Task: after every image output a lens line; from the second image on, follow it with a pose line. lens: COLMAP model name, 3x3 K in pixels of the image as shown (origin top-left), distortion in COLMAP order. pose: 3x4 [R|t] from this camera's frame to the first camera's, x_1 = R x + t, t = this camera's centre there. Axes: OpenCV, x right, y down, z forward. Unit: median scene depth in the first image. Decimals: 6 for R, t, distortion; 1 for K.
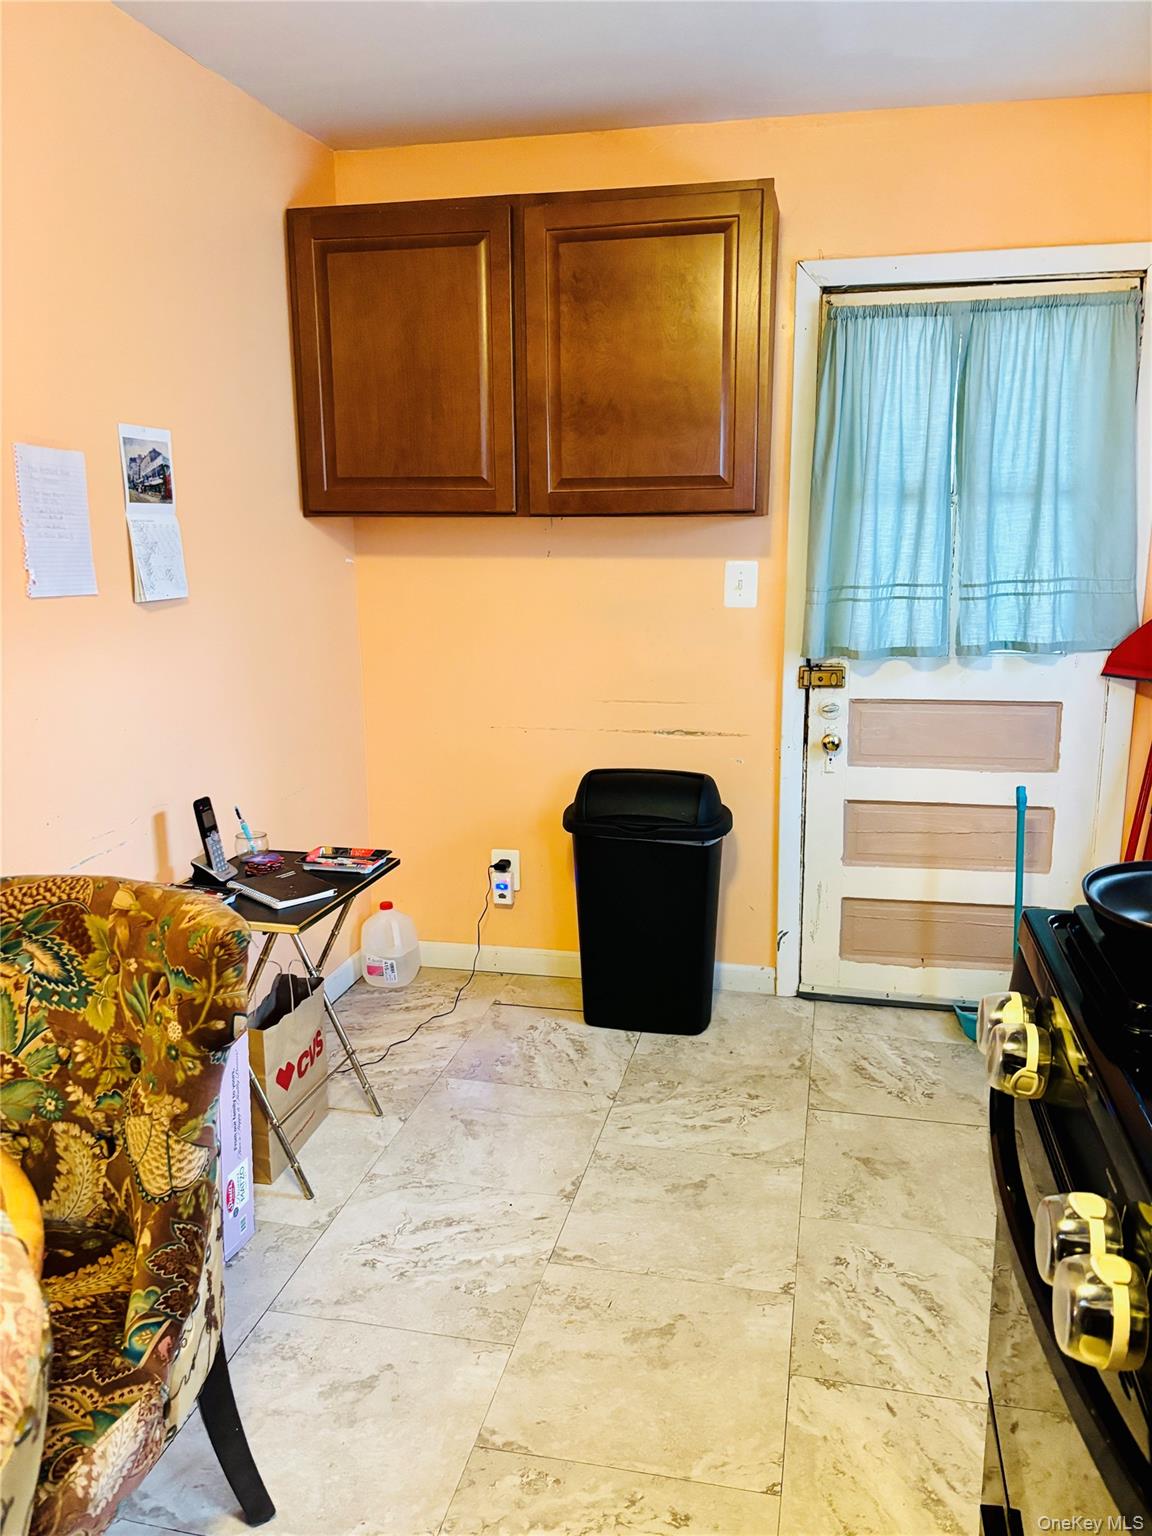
lens RADIAL K [[1164.3, 0, 577.7], [0, 1164.3, 764.5], [0, 0, 1]] dist [0.046008, -0.060385]
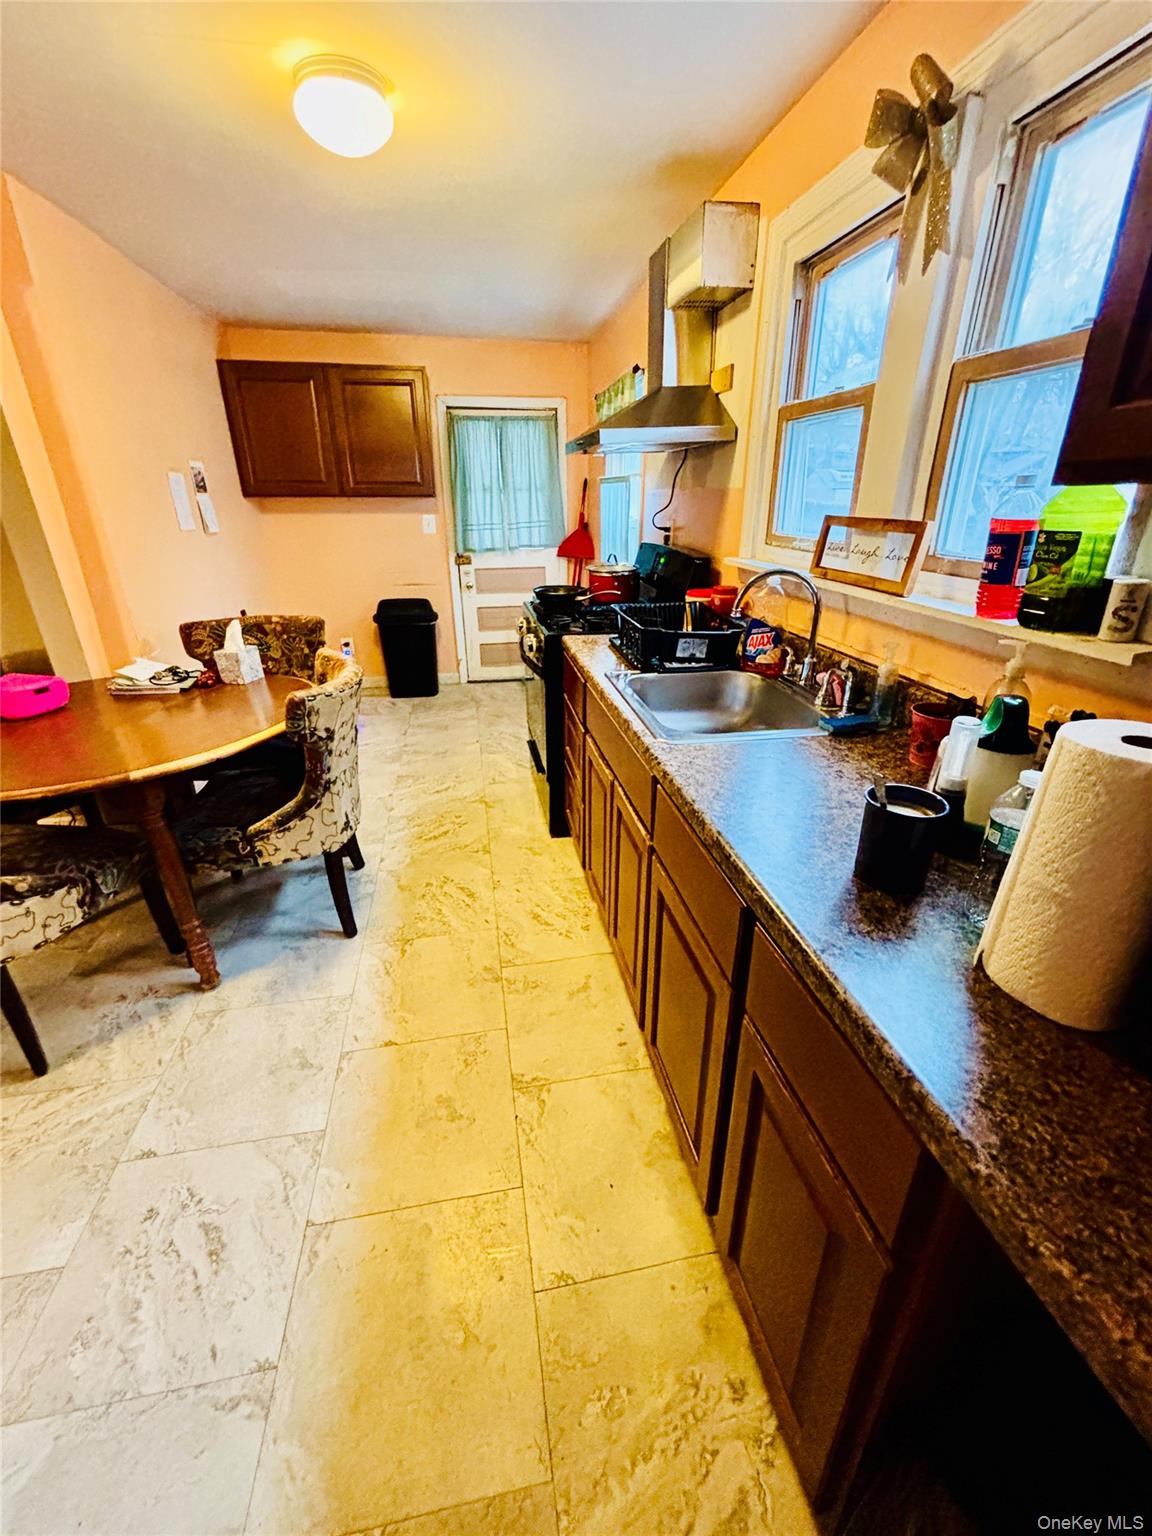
lens RADIAL K [[624.4, 0, 578.3], [0, 624.4, 771.1], [0, 0, 1]] dist [0.000625, -0.000270]
pose [[0.920222, -0.155887, 0.359013, -0.158356], [0.078681, 0.972215, 0.220469, 0.113515], [-0.383406, -0.174633, 0.906920, -0.563858]]
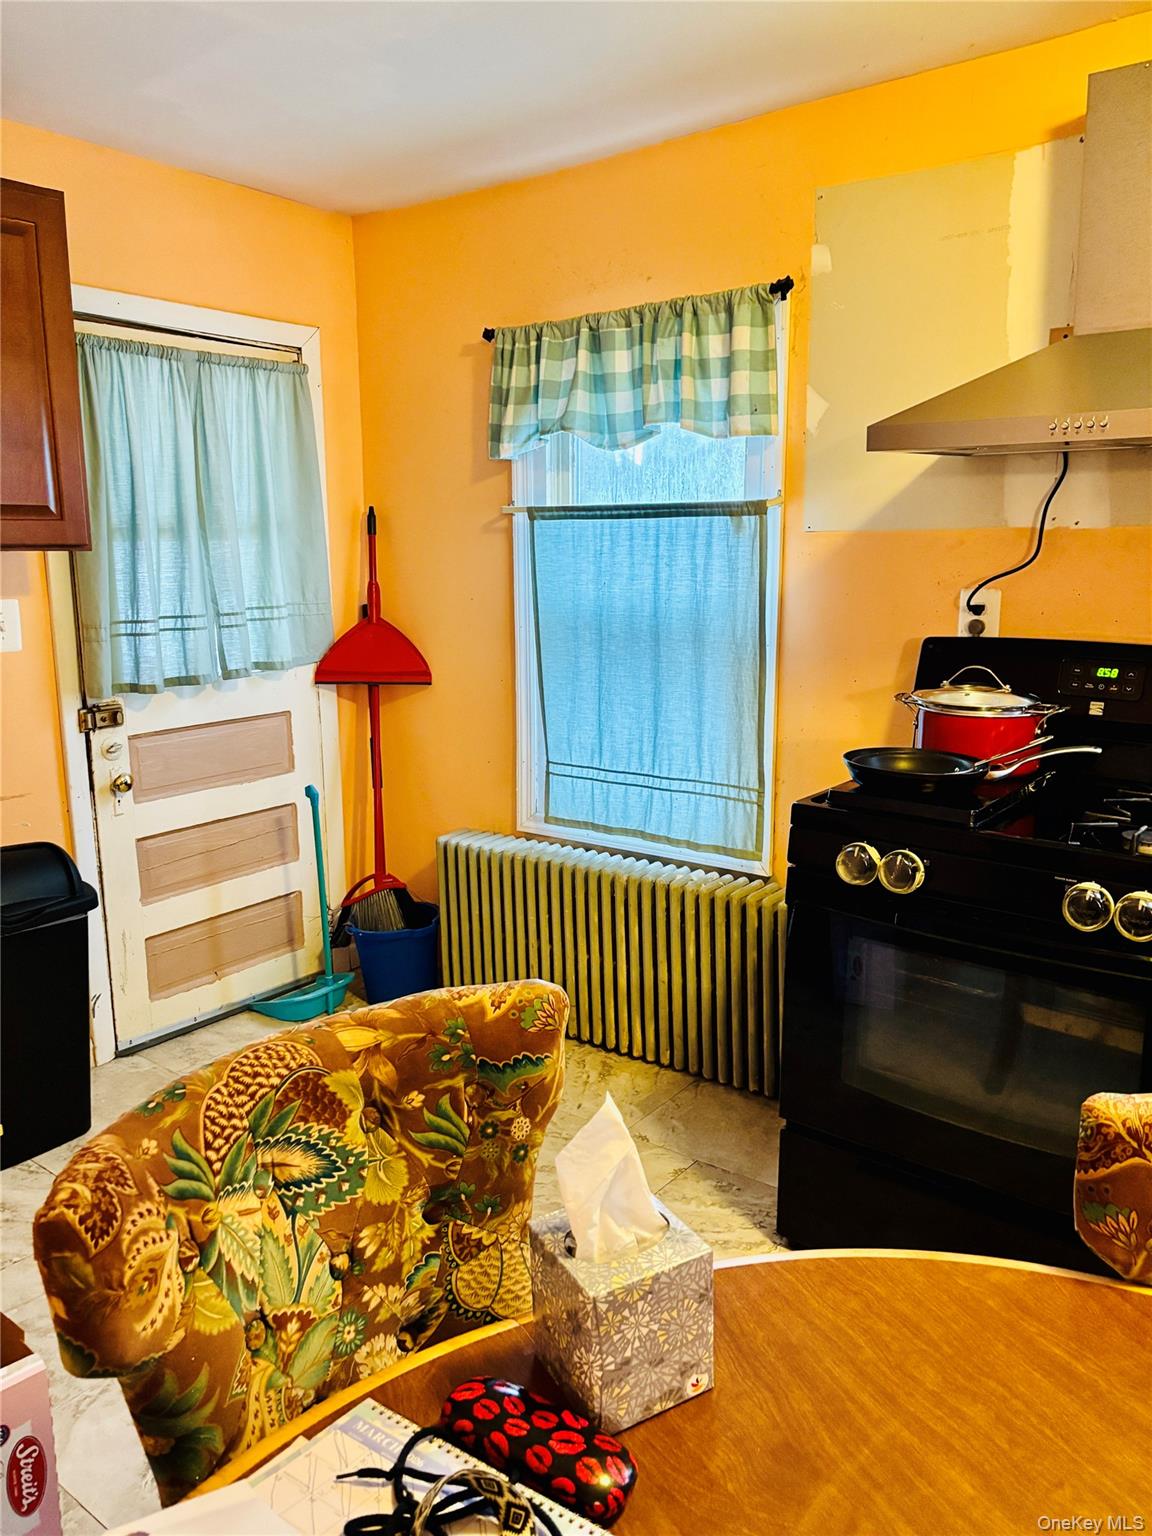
lens RADIAL K [[1164.3, 0, 578.4], [0, 1164.3, 770.1], [0, 0, 1]] dist [0.046008, -0.060385]
pose [[0.423480, -0.171062, 0.889608, -0.532605], [0.185528, 0.977572, 0.099660, -0.061568], [-0.886704, 0.122844, 0.445719, 0.257225]]
